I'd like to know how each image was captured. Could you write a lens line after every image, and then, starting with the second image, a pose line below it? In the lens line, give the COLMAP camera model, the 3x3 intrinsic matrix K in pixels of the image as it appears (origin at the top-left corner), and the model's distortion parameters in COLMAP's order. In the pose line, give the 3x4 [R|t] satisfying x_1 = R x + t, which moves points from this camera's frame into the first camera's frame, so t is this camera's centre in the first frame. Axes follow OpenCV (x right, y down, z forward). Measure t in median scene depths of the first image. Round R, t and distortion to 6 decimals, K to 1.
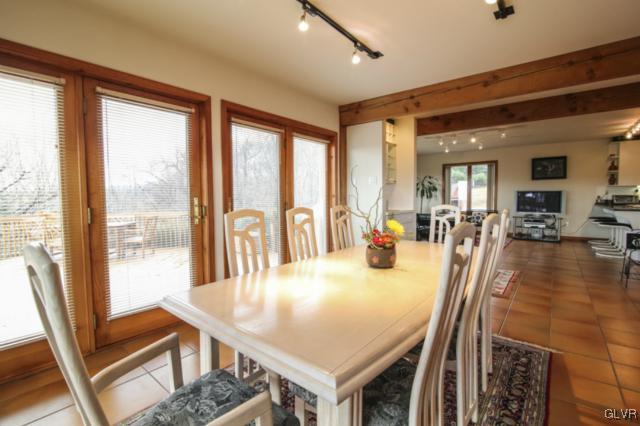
lens RADIAL K [[295.2, 0, 310.4], [0, 295.2, 211.4], [0, 0, 1]] dist [-0.018080, 0.000160]
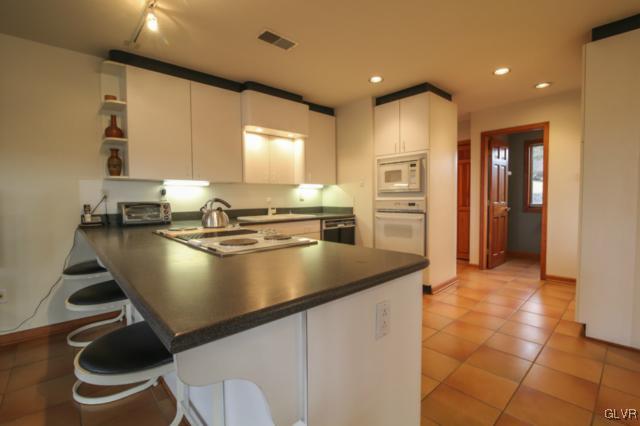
lens RADIAL K [[295.2, 0, 310.4], [0, 295.2, 211.4], [0, 0, 1]] dist [-0.018080, 0.000160]
pose [[0.153822, -0.039154, 0.987322, 0.690668], [0.060922, 0.997689, 0.030074, -0.040210], [-0.986219, 0.055524, 0.155852, 0.681205]]
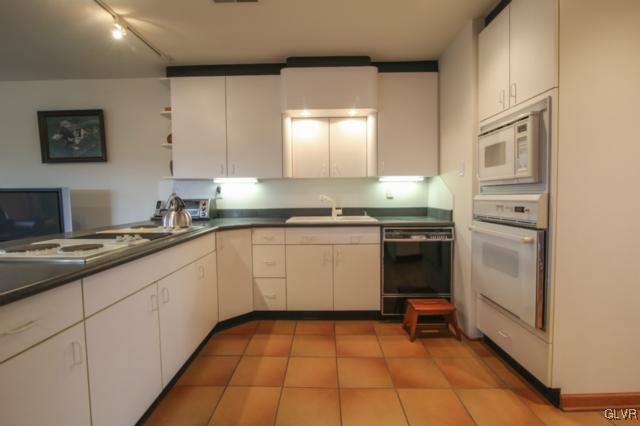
lens RADIAL K [[295.2, 0, 310.4], [0, 295.2, 211.4], [0, 0, 1]] dist [-0.018080, 0.000160]
pose [[0.786714, -0.032319, 0.616471, 0.920204], [0.036036, 0.999330, 0.006403, -0.032923], [-0.616265, 0.017178, 0.787351, 0.509019]]
